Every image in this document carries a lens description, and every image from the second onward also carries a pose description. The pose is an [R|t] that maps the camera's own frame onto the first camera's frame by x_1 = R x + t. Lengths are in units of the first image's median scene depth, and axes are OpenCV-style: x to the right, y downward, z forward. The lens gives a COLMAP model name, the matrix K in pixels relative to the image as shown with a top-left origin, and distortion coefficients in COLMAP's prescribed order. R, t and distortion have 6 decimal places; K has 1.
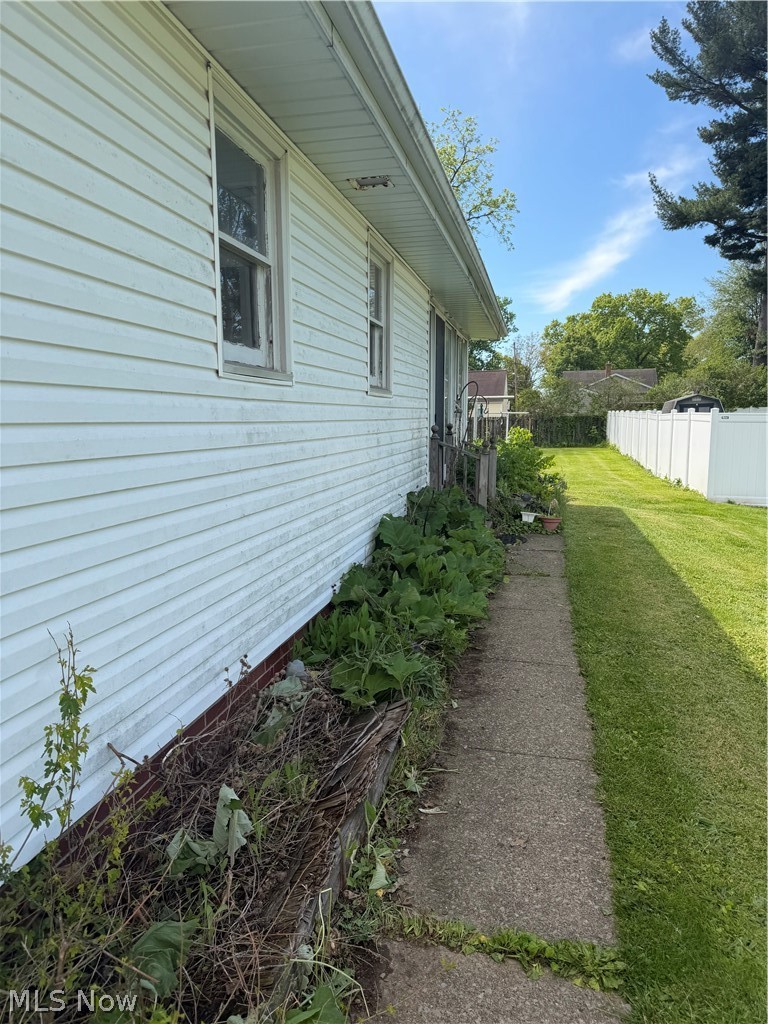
lens RADIAL K [[714.9, 0, 385.2], [0, 714.9, 517.6], [0, 0, 1]] dist [-0.007680, -0.014574]
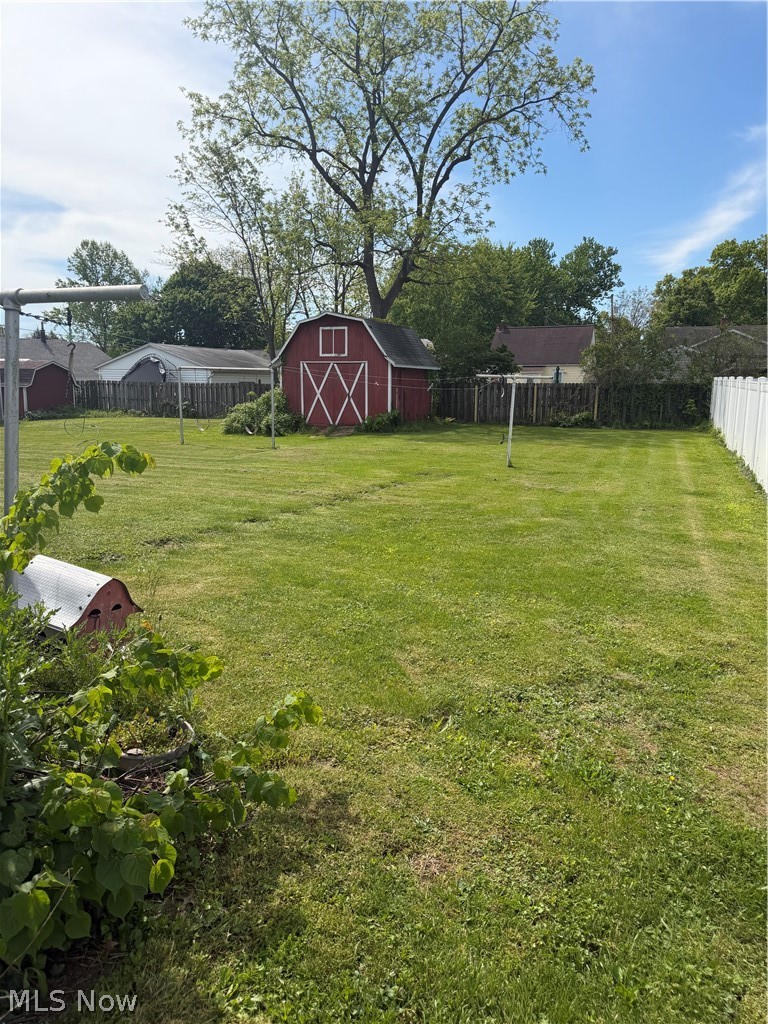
lens RADIAL K [[714.9, 0, 382.2], [0, 714.9, 504.2], [0, 0, 1]] dist [-0.007680, -0.014574]
pose [[0.989161, 0.040608, -0.141108, 0.038850], [-0.035880, 0.998711, 0.035895, -0.016065], [0.142383, -0.030443, 0.989343, 0.108027]]
